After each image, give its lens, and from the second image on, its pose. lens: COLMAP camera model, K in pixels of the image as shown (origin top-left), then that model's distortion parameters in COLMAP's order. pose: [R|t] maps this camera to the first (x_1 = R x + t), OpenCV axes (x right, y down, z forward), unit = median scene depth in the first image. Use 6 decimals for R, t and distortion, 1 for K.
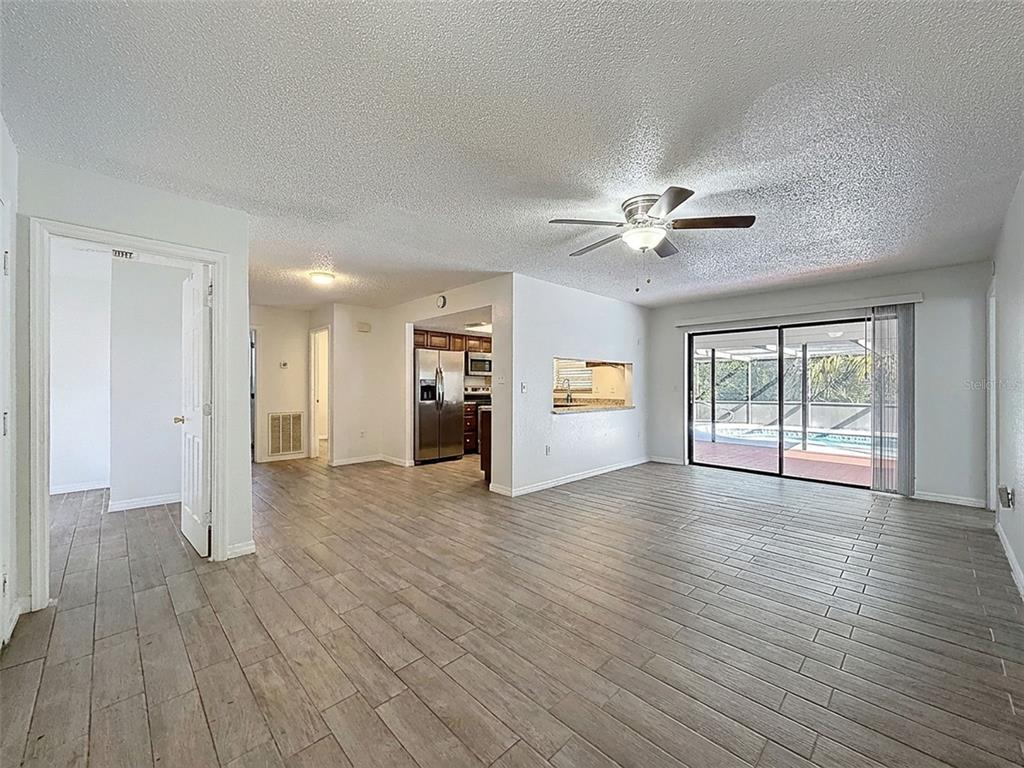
lens RADIAL K [[409.7, 0, 512.0], [0, 409.7, 384.0], [0, 0, 1]] dist [0.001118, 0.000395]
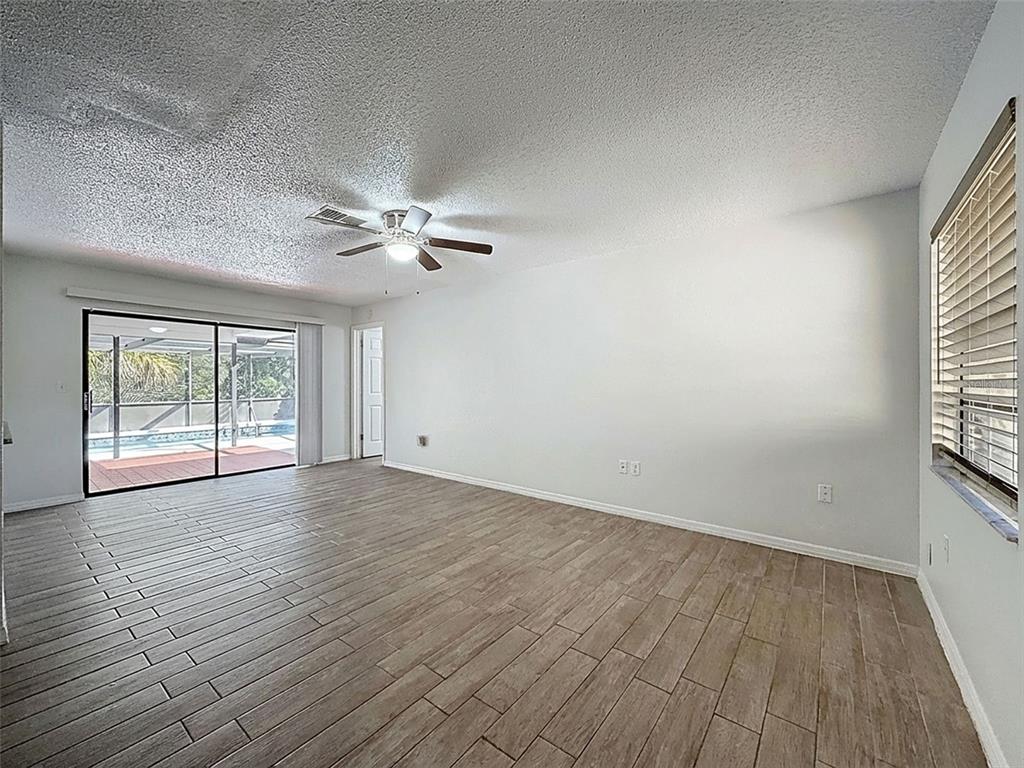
lens RADIAL K [[409.7, 0, 512.0], [0, 409.7, 384.0], [0, 0, 1]] dist [0.001118, 0.000395]
pose [[-0.127080, -0.001122, 0.991892, -0.392782], [-0.001002, 0.999999, 0.001003, 0.002544], [-0.991892, -0.000866, -0.127081, 0.419983]]
